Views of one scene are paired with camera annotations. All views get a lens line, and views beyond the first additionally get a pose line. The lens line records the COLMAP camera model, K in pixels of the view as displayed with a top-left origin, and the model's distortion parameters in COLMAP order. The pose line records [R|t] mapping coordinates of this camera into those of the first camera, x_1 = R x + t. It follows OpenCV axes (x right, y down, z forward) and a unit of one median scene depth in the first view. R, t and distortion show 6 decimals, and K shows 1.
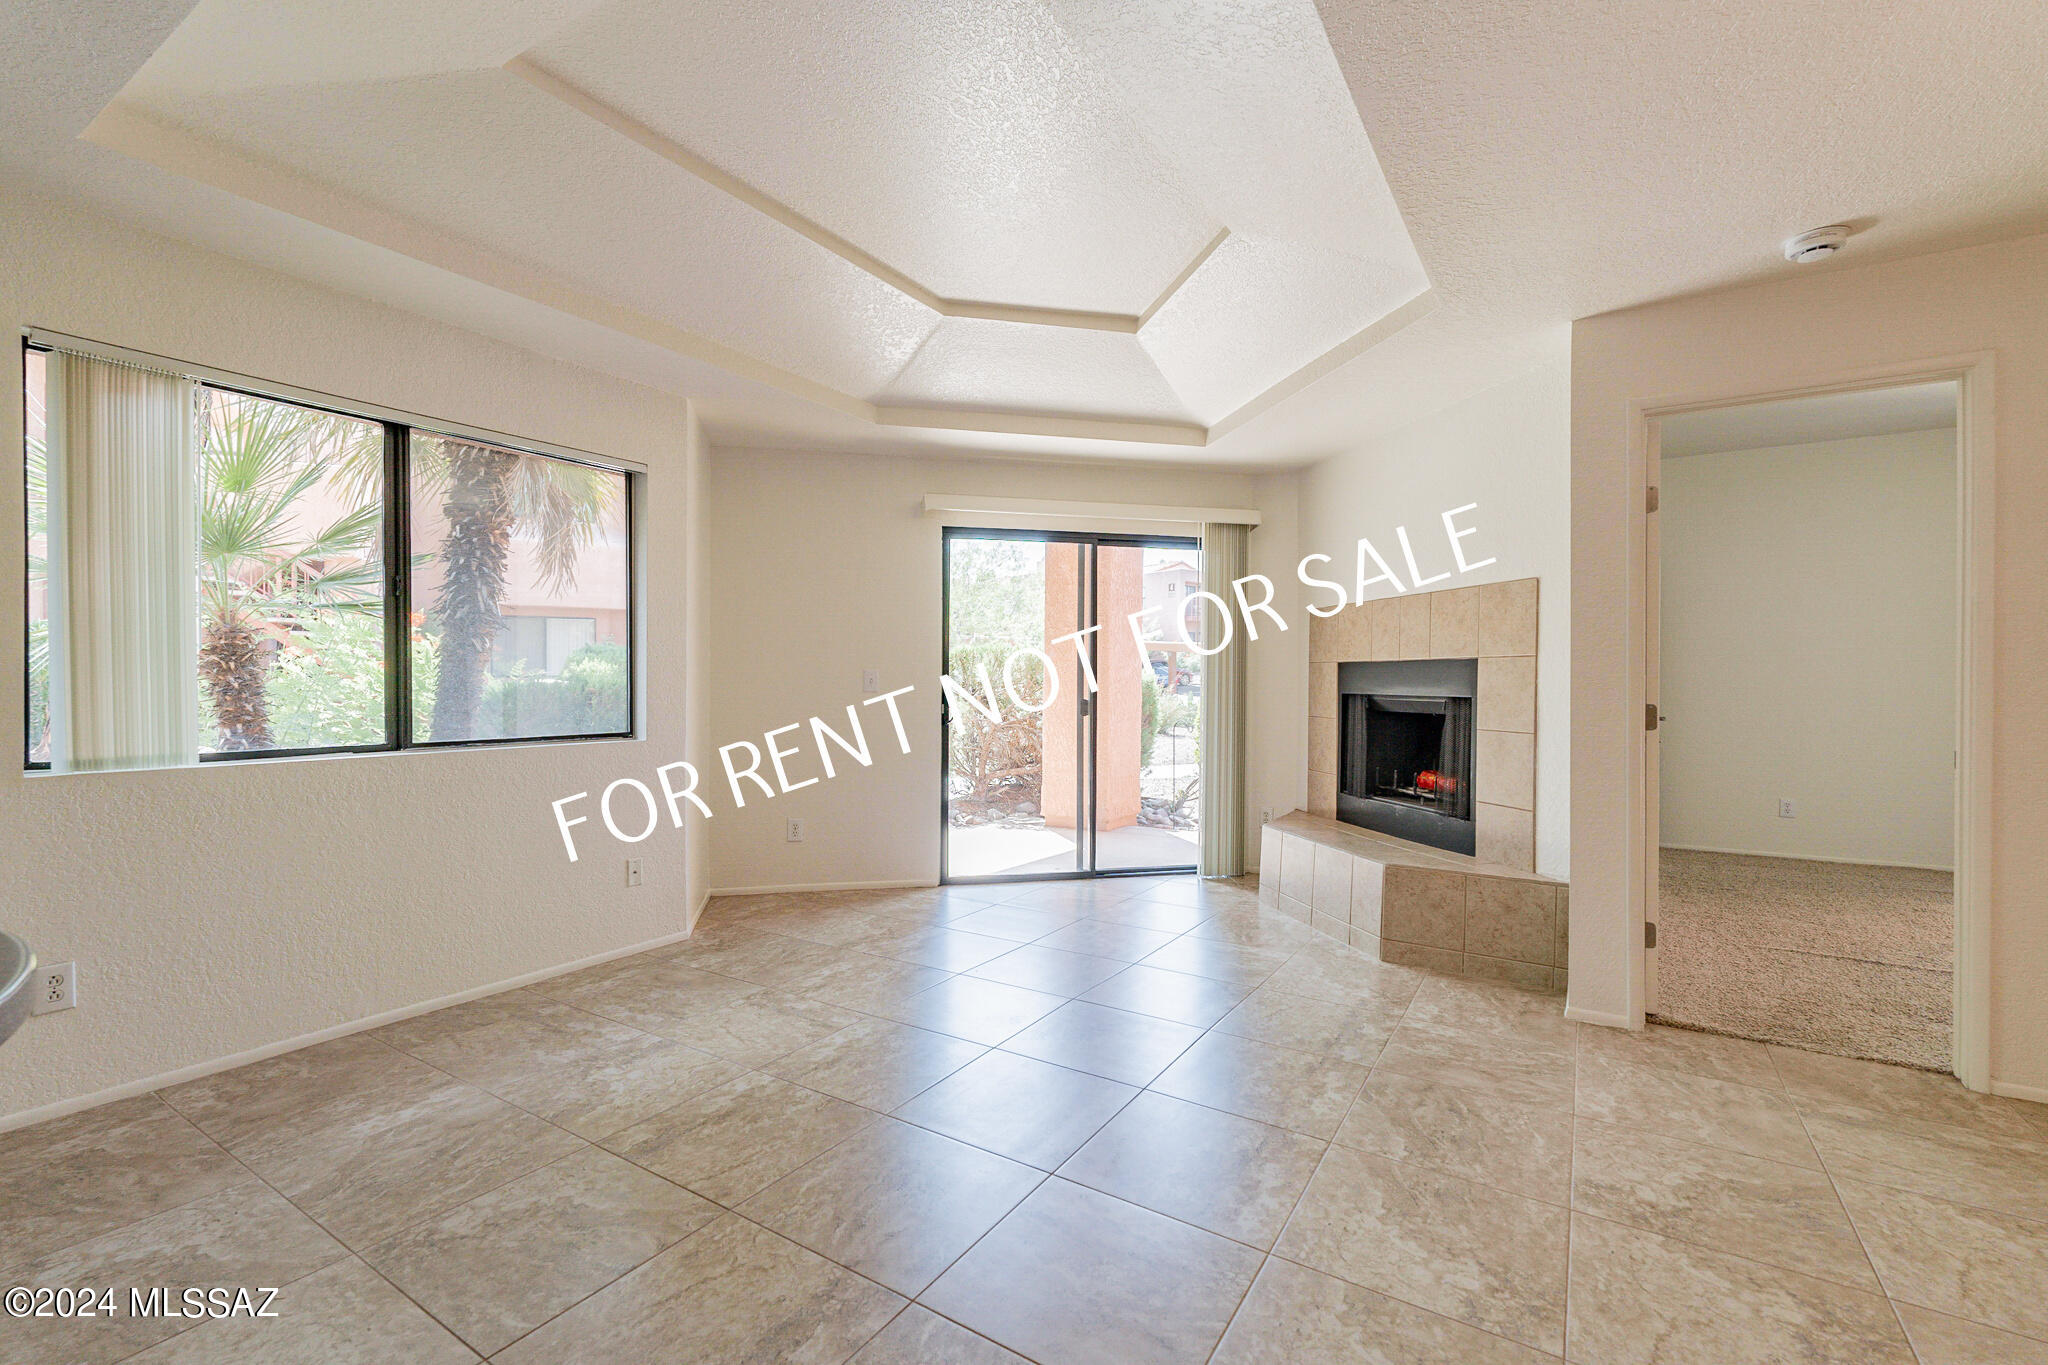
lens RADIAL K [[892.6, 0, 1011.0], [0, 892.6, 690.1], [0, 0, 1]] dist [-0.003937, 0.000364]
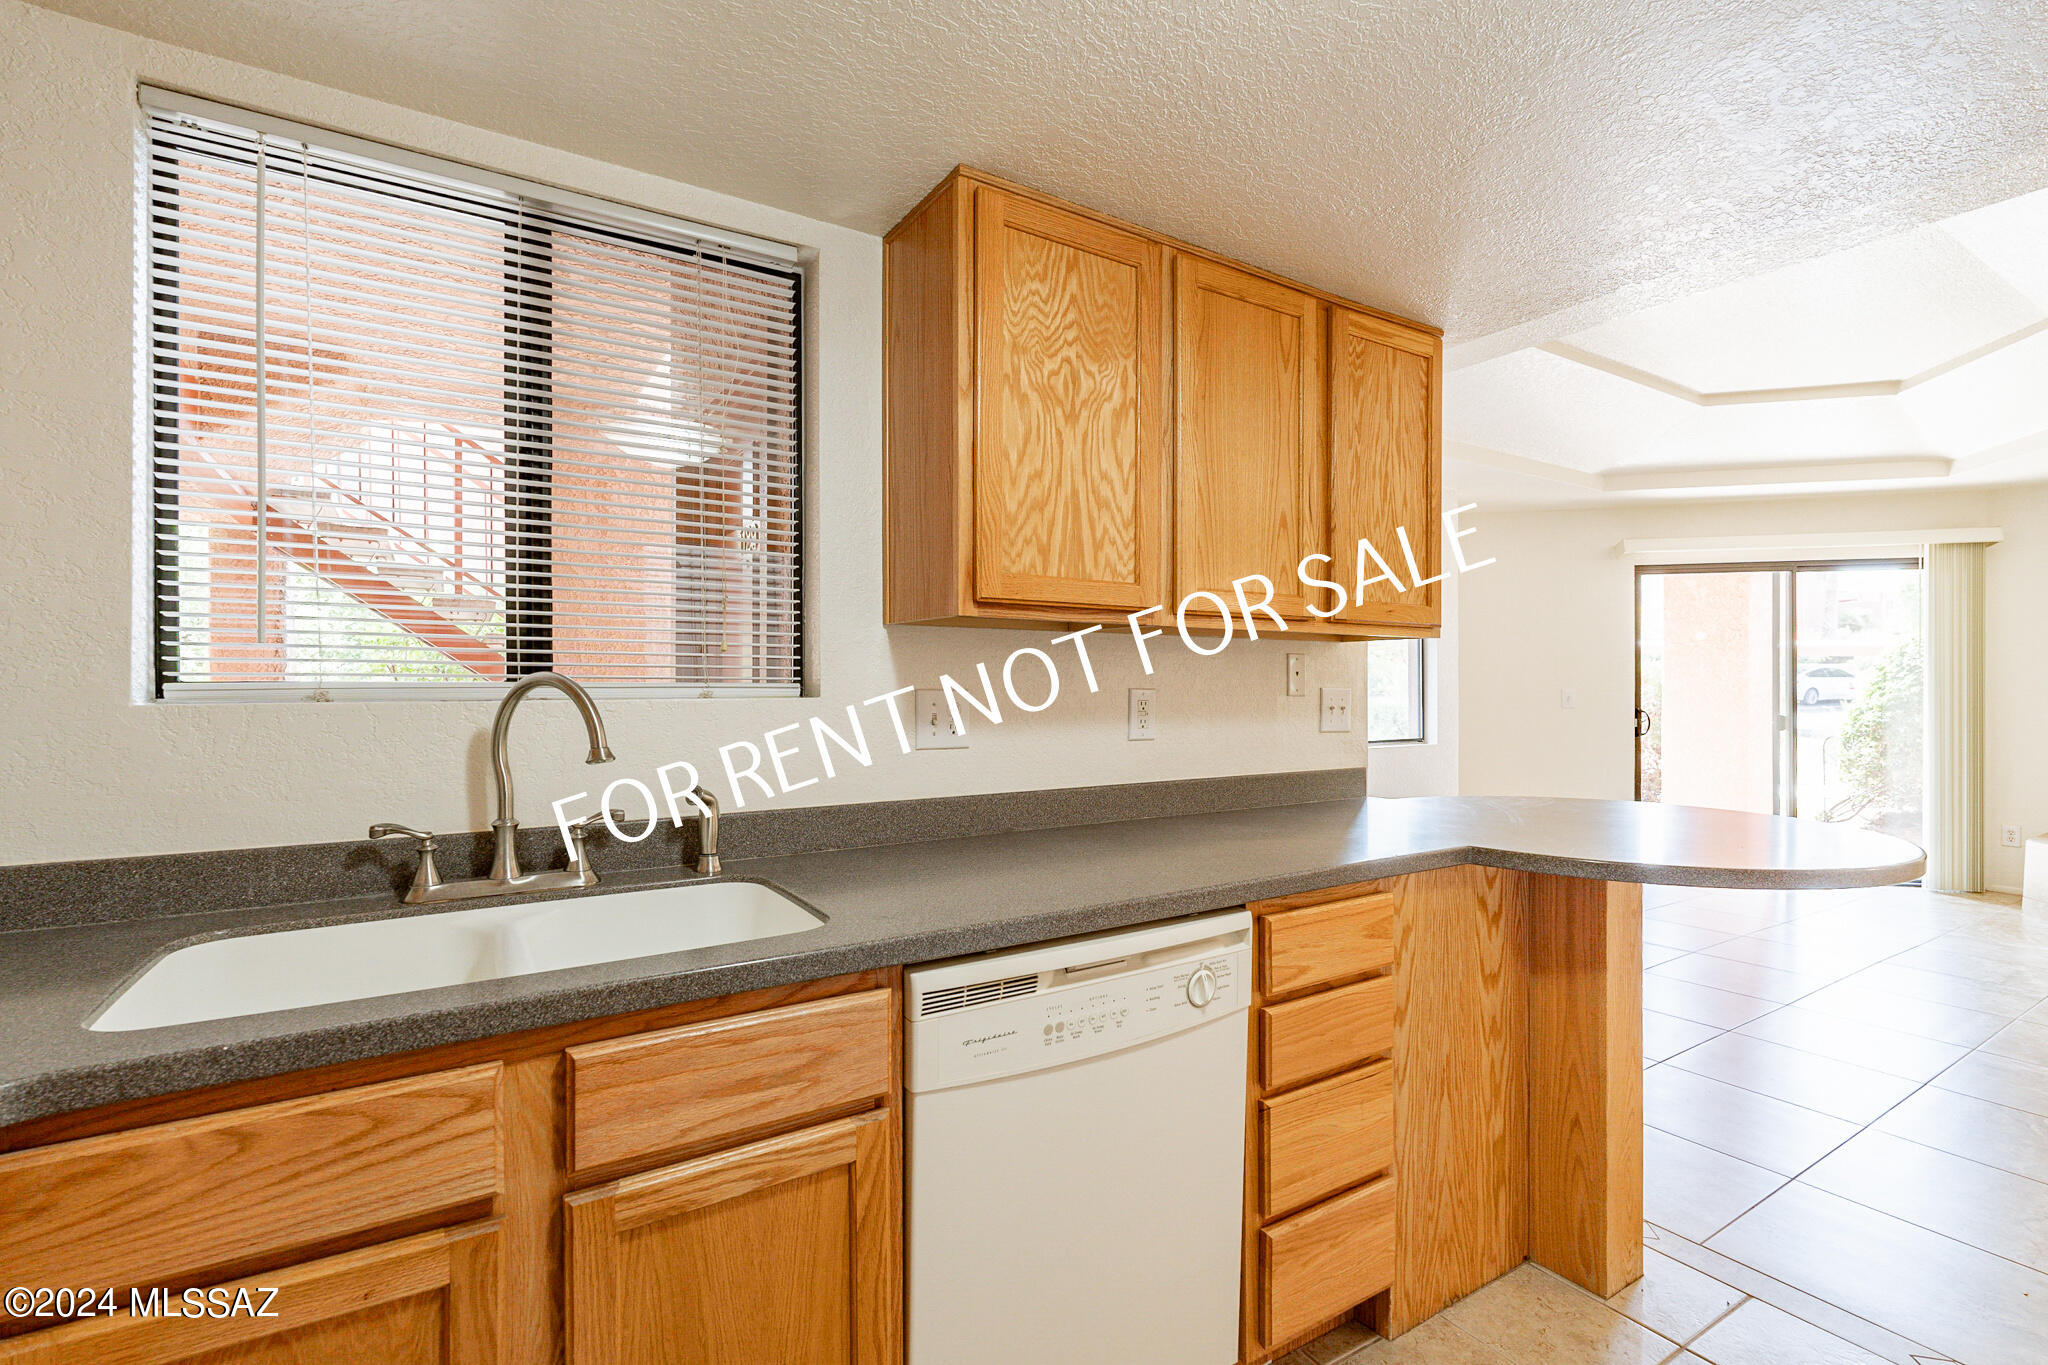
lens RADIAL K [[892.6, 0, 1012.1], [0, 892.6, 688.9], [0, 0, 1]] dist [-0.003937, 0.000364]
pose [[0.899142, -0.007363, -0.437595, -0.471060], [0.001812, 0.999913, -0.013101, -0.013128], [0.437653, 0.010987, 0.899077, -0.634364]]
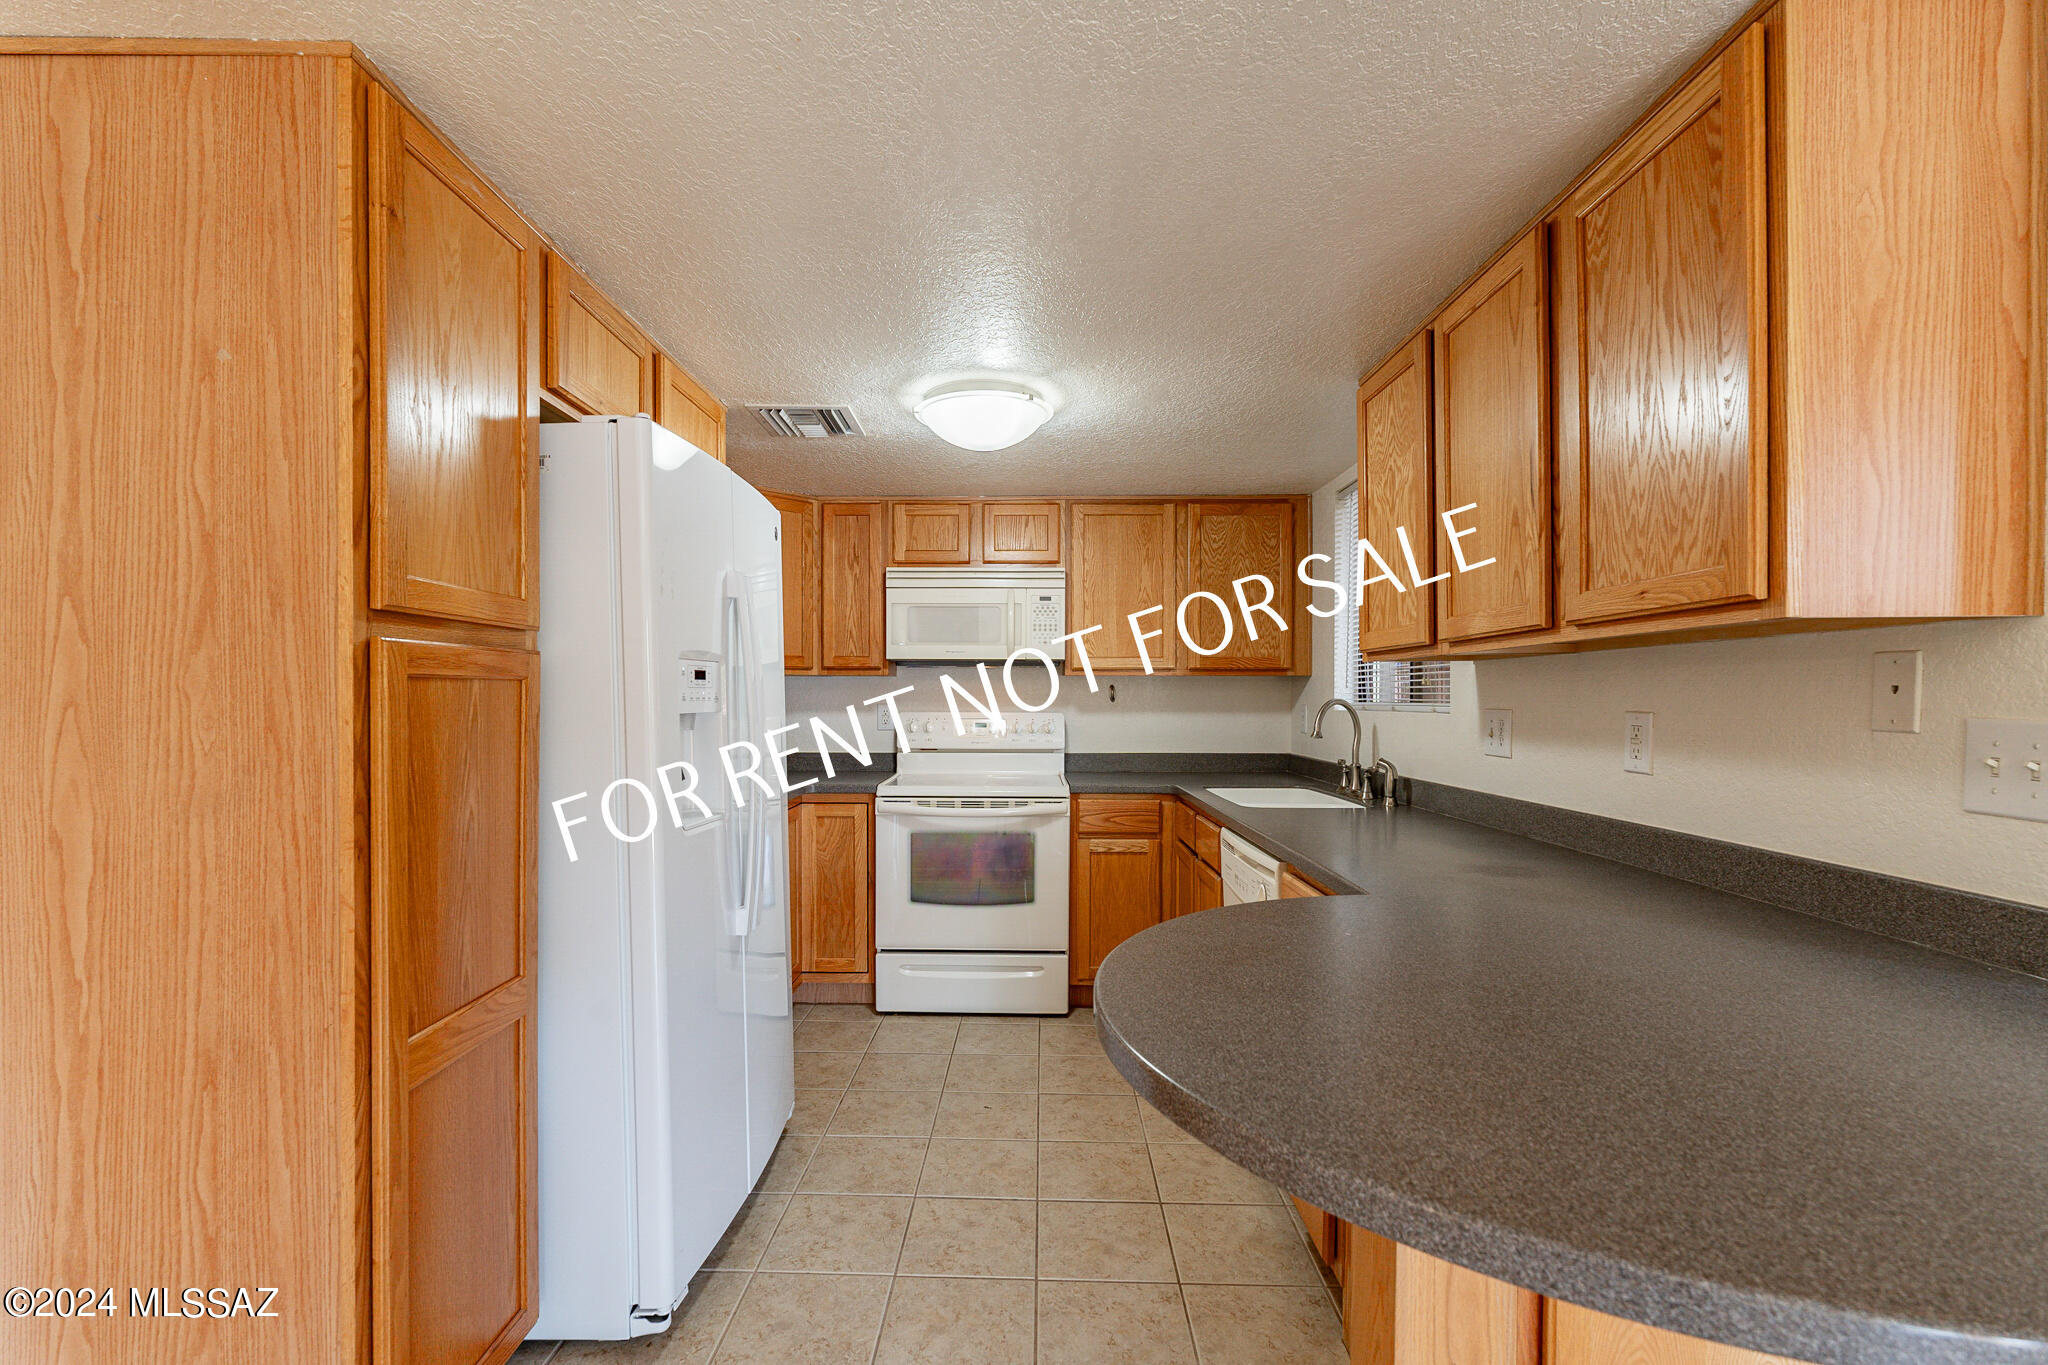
lens RADIAL K [[892.6, 0, 1005.1], [0, 892.6, 694.3], [0, 0, 1]] dist [-0.003937, 0.000364]
pose [[-0.850201, -0.005866, -0.526426, -0.043450], [-0.008649, 0.999959, 0.002827, -0.031021], [0.526387, 0.006956, -0.850216, 0.275177]]
